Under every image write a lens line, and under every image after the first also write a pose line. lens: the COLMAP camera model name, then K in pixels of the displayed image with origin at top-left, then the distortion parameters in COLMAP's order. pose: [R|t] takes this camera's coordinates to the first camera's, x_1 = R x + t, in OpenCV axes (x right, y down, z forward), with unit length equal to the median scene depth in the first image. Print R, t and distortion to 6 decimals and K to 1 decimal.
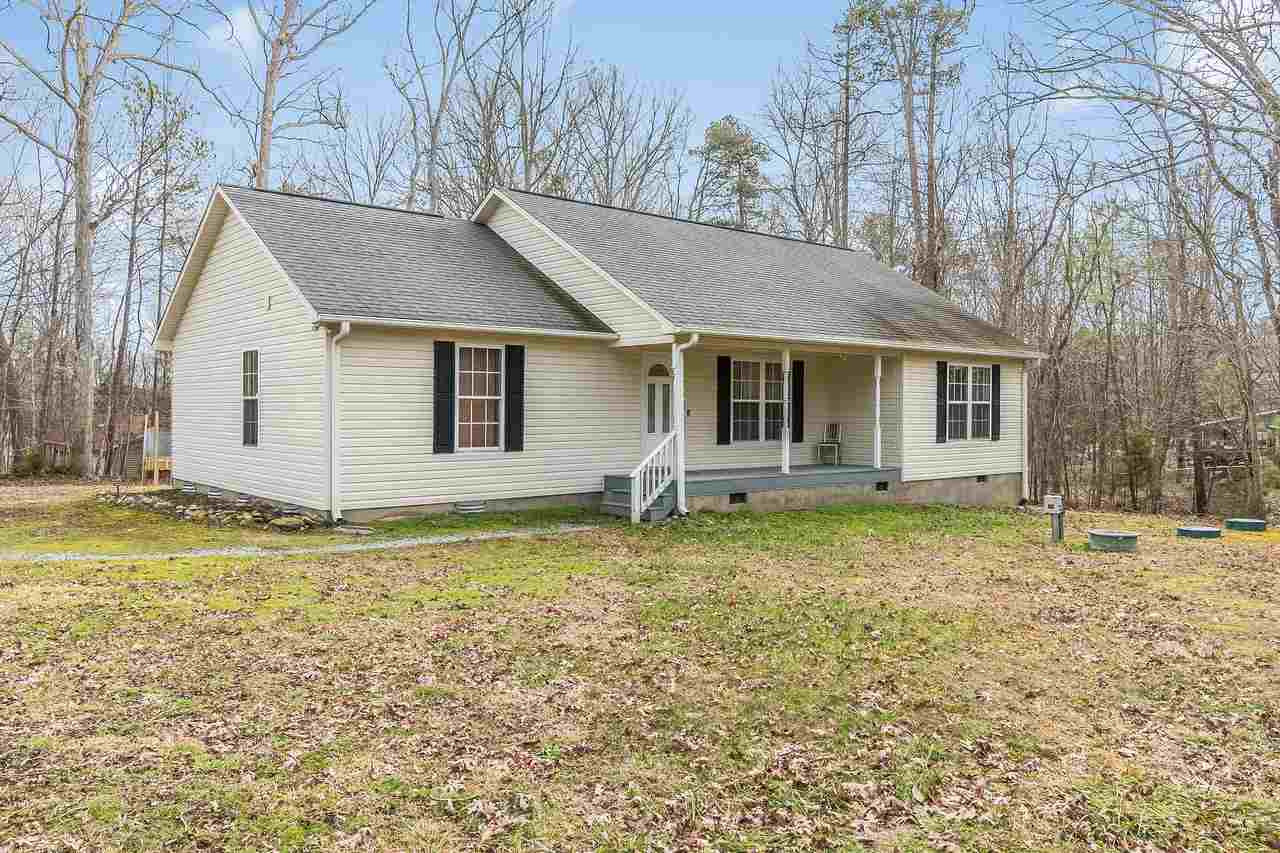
lens RADIAL K [[928.6, 0, 640.7], [0, 928.6, 427.0], [0, 0, 1]] dist [-0.013236, 0.000448]
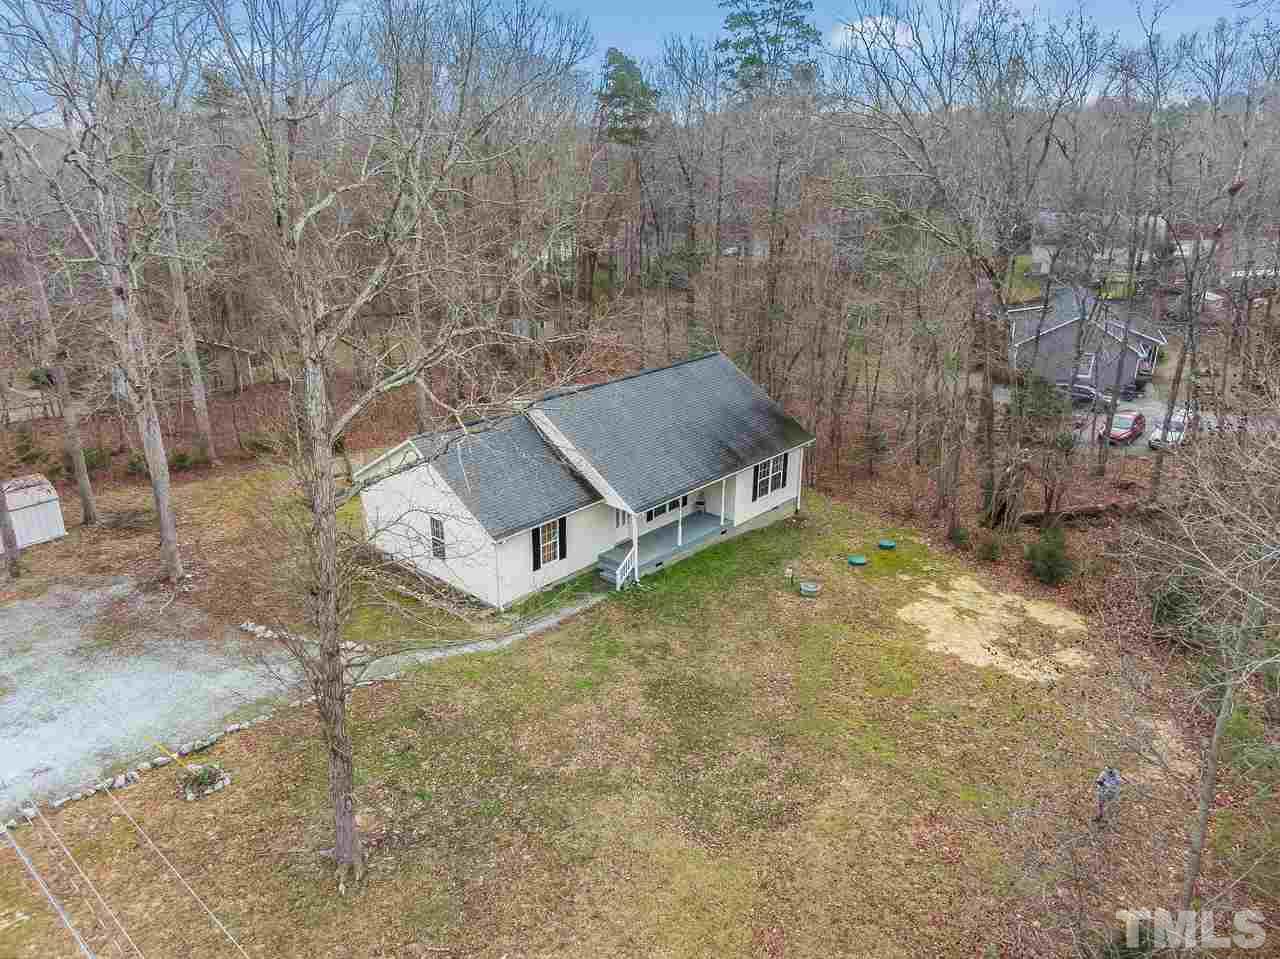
lens RADIAL K [[889.1, 0, 645.0], [0, 889.1, 481.4], [0, 0, 1]] dist [0.005396, 0.000332]
pose [[0.990286, -0.044429, 0.131755, -0.189387], [-0.002395, 0.941985, 0.335647, -0.774268], [-0.139024, -0.332702, 0.932728, -0.870787]]
